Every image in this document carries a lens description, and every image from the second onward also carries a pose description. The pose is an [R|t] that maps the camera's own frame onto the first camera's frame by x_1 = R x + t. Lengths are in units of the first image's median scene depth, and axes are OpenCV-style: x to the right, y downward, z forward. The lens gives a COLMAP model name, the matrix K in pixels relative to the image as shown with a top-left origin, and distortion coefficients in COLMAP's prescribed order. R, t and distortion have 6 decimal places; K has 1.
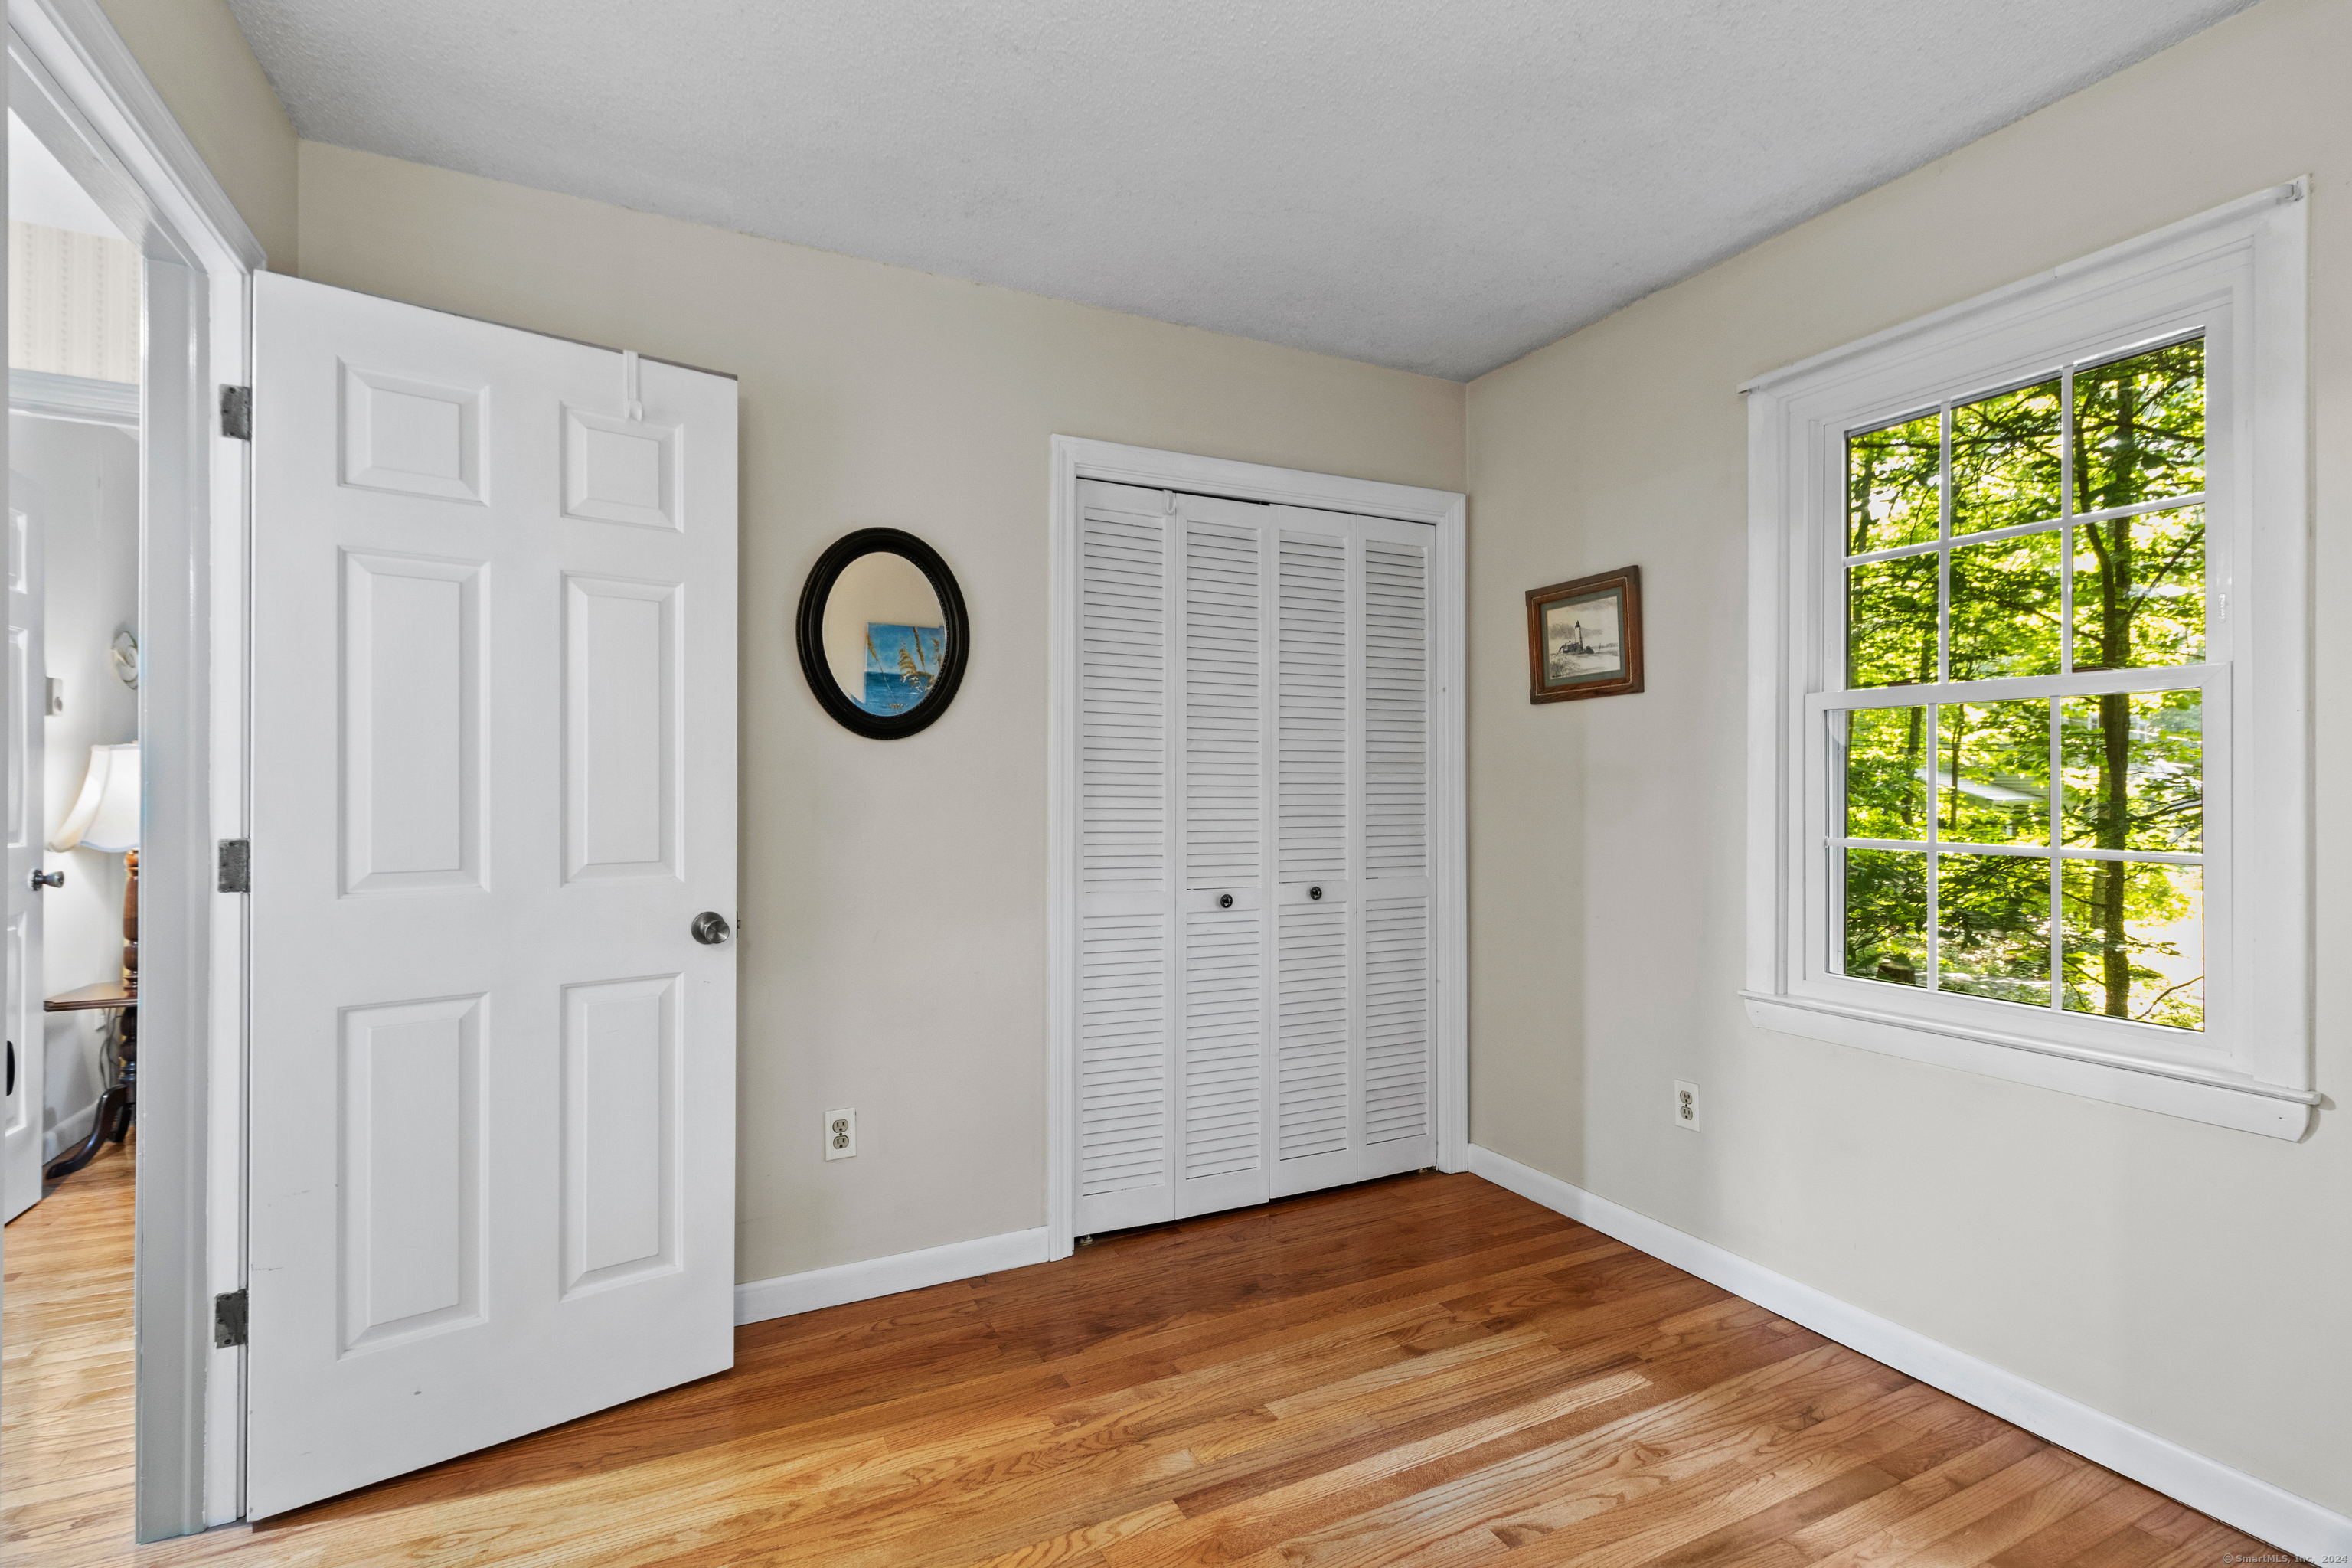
lens RADIAL K [[1081.4, 0, 1184.4], [0, 1081.4, 789.5], [0, 0, 1]] dist [0.003632, -0.000137]
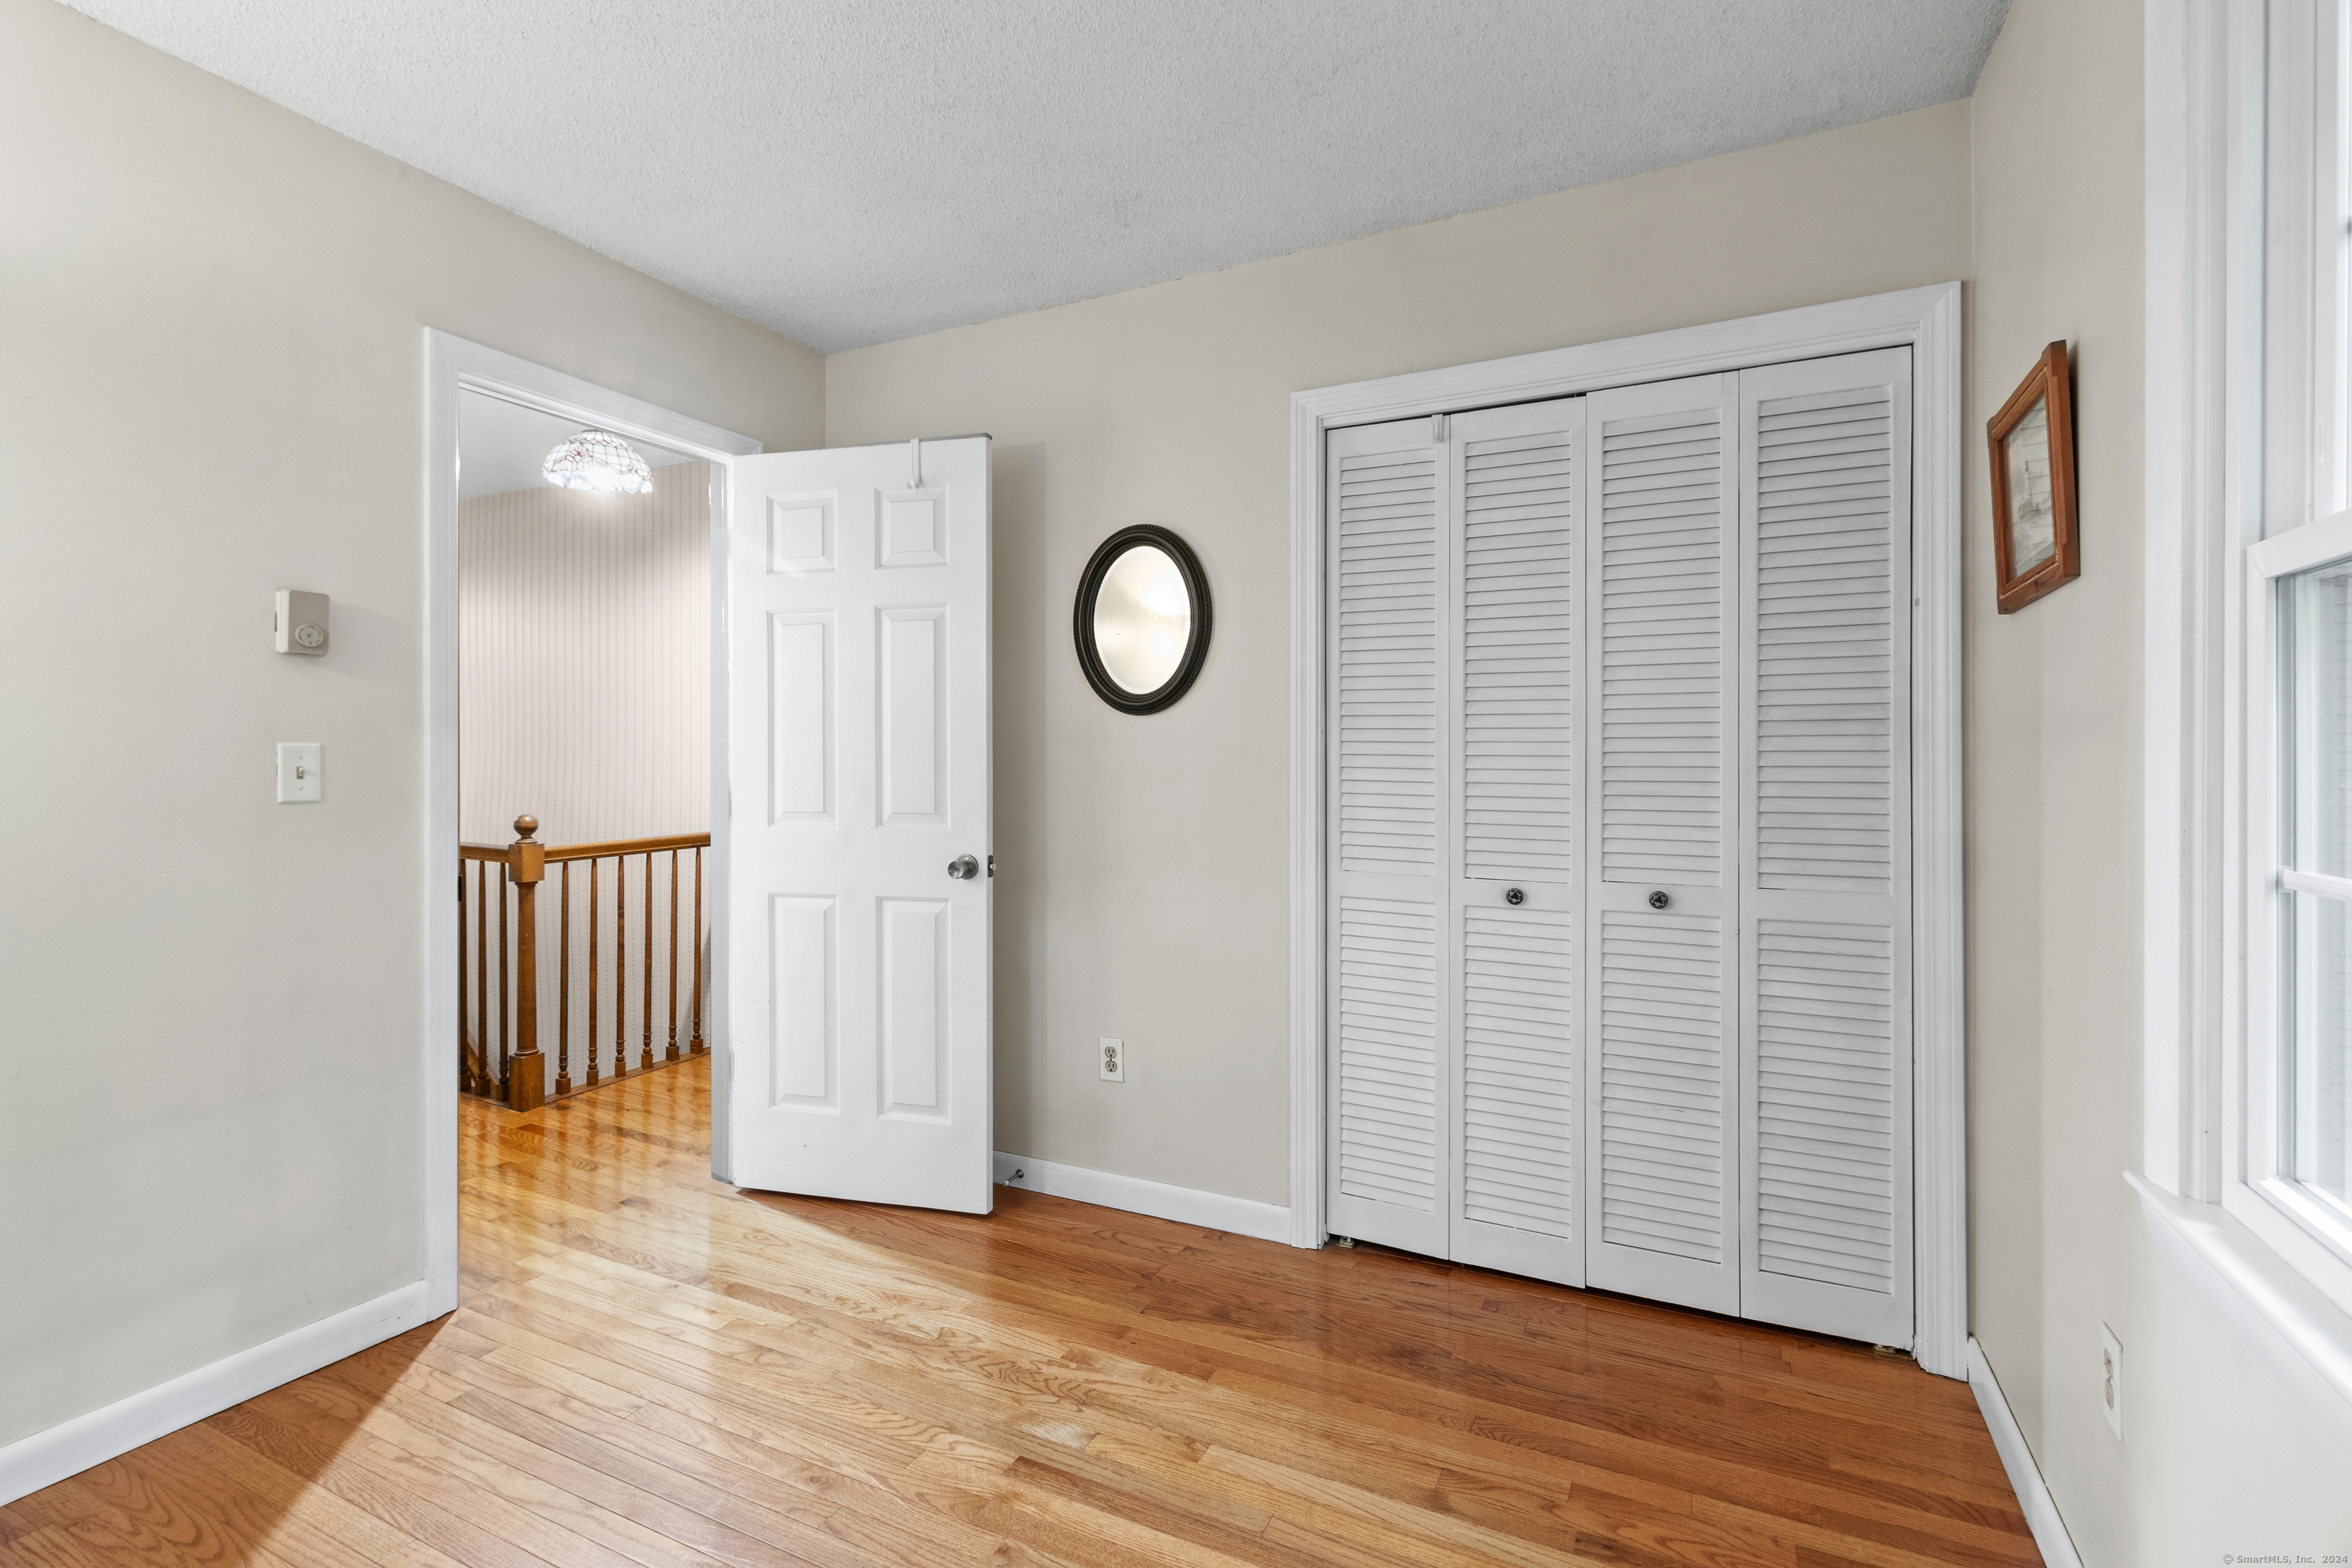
lens RADIAL K [[1081.4, 0, 1184.7], [0, 1081.4, 765.9], [0, 0, 1]] dist [0.003632, -0.000137]
pose [[0.604807, 0.003183, -0.796366, 0.611324], [-0.000805, 0.999994, 0.003385, 0.002115], [0.796372, -0.001406, 0.604806, 0.348234]]
